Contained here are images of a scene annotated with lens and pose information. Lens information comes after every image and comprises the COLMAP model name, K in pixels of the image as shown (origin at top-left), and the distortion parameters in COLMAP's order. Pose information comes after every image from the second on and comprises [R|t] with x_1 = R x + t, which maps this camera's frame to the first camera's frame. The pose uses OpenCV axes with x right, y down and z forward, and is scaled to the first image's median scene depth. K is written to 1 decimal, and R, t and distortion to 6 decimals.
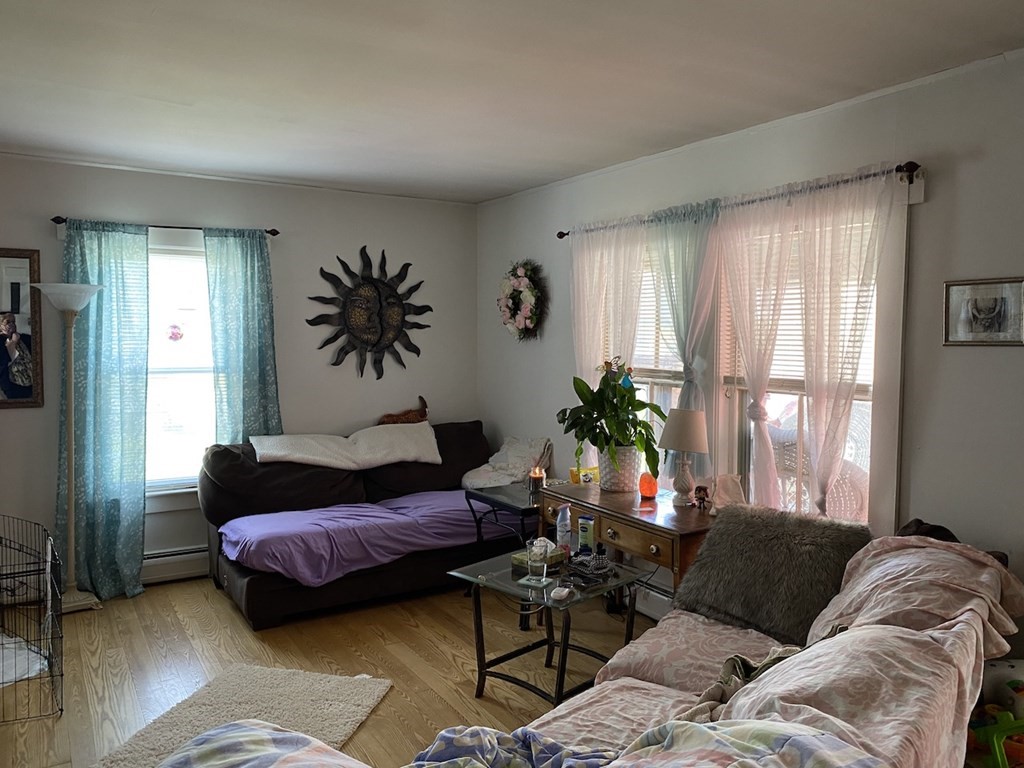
lens RADIAL K [[772.4, 0, 509.8], [0, 772.4, 381.4], [0, 0, 1]] dist [0.048699, -0.054278]
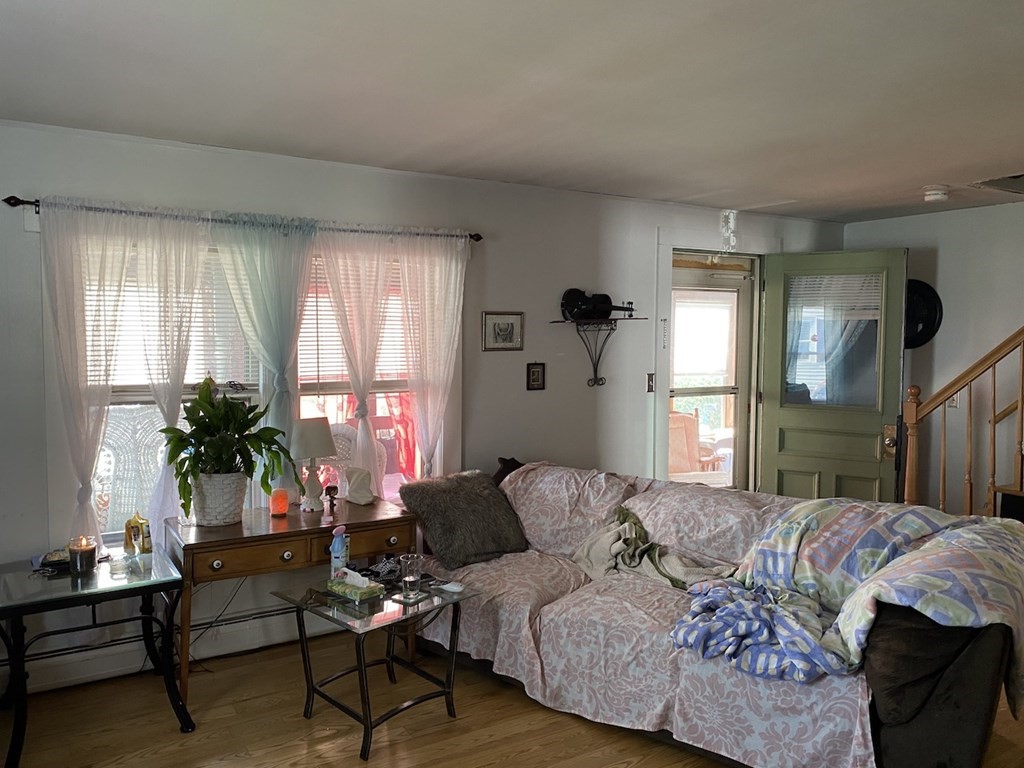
lens RADIAL K [[772.4, 0, 509.8], [0, 772.4, 381.4], [0, 0, 1]] dist [0.048699, -0.054278]
pose [[0.044686, -0.073190, 0.996316, -1.002440], [0.061298, 0.995634, 0.070391, -0.090608], [-0.997119, 0.057926, 0.048977, 0.856370]]
